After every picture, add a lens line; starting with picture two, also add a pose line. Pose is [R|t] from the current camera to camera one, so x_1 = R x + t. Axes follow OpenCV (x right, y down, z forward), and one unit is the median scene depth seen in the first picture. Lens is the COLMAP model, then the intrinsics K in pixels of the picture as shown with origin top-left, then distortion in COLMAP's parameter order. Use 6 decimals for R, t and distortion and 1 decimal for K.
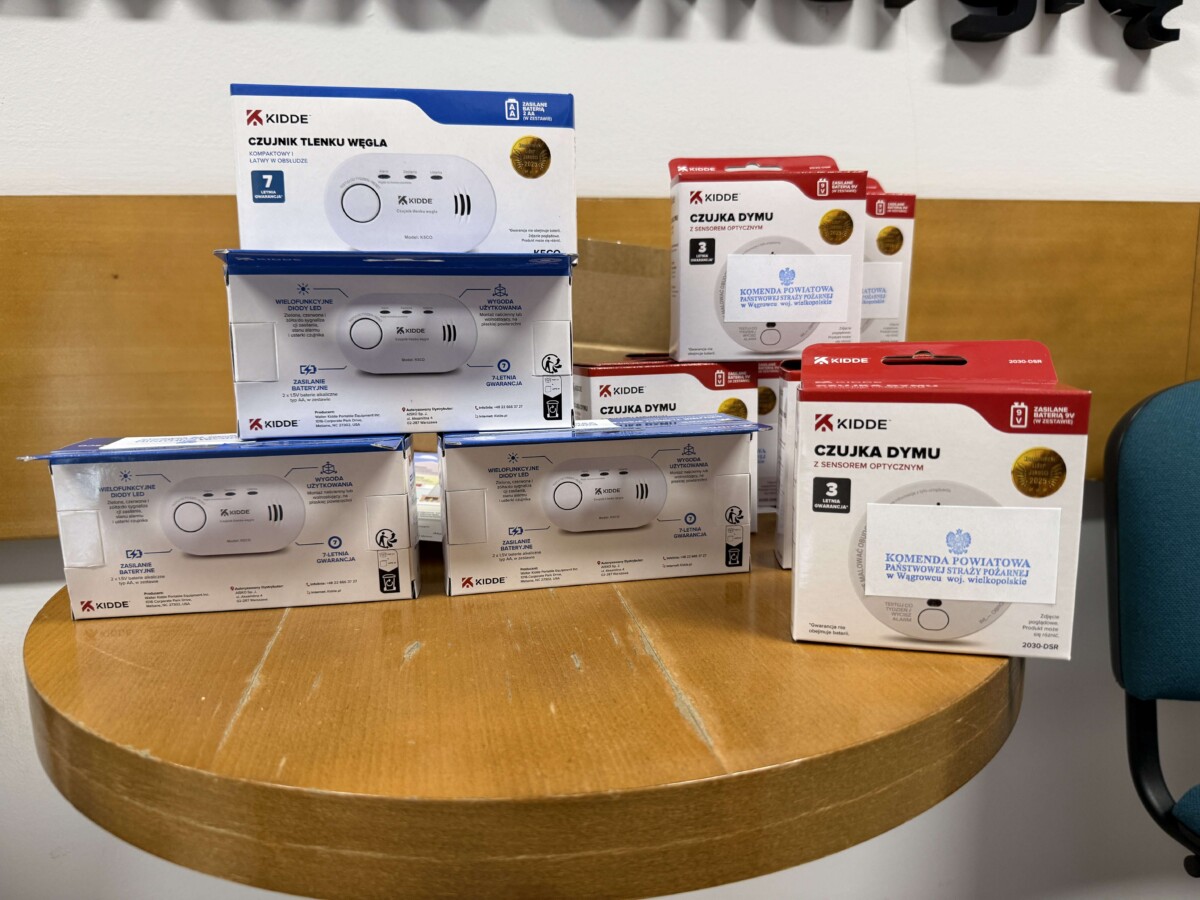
lens RADIAL K [[824.0, 0, 600.0], [0, 824.0, 450.0], [0, 0, 1]] dist [0.048446, -0.037959]
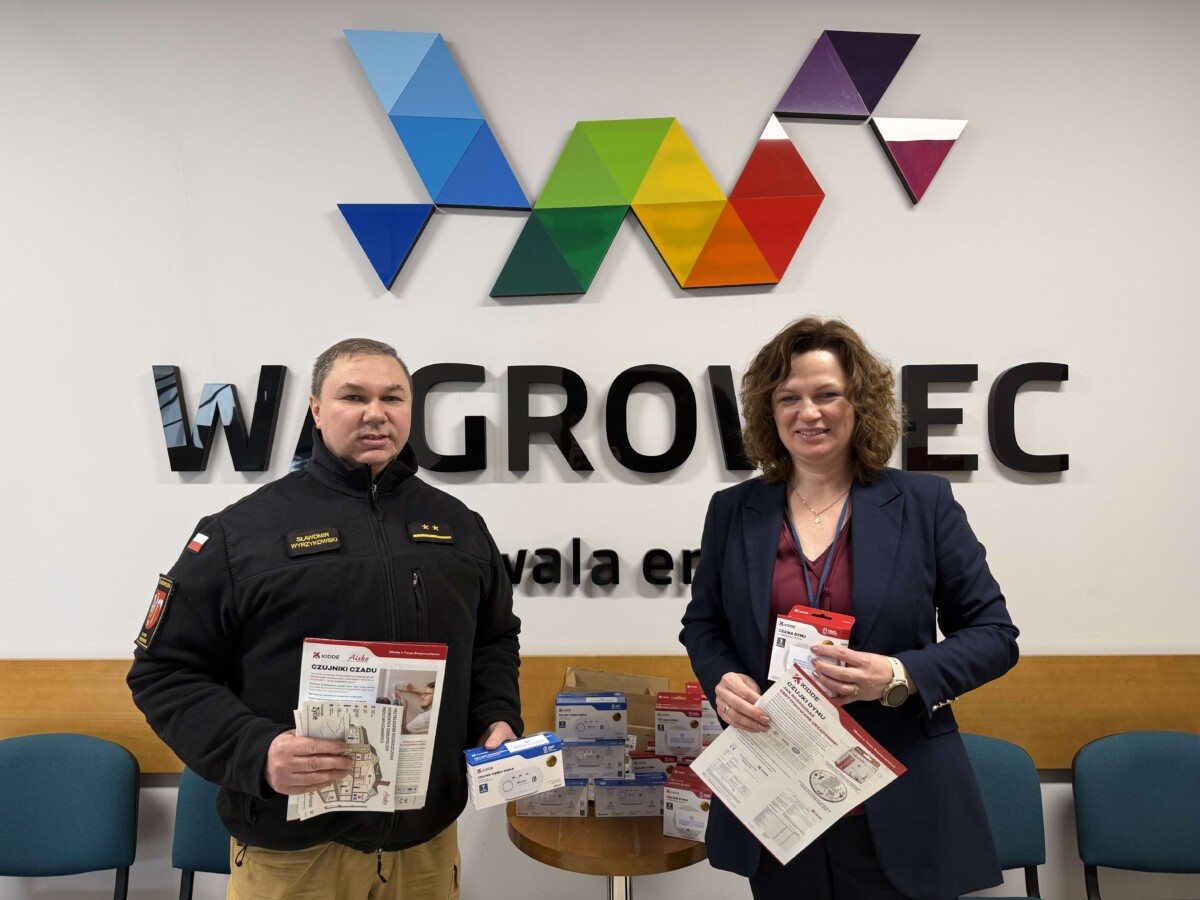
lens RADIAL K [[824.0, 0, 600.0], [0, 824.0, 450.0], [0, 0, 1]] dist [0.048446, -0.037959]
pose [[0.985435, 0.008010, -0.169864, 0.581524], [-0.037012, 0.985046, -0.168269, -1.015352], [0.165976, 0.172105, 0.970995, -3.659623]]
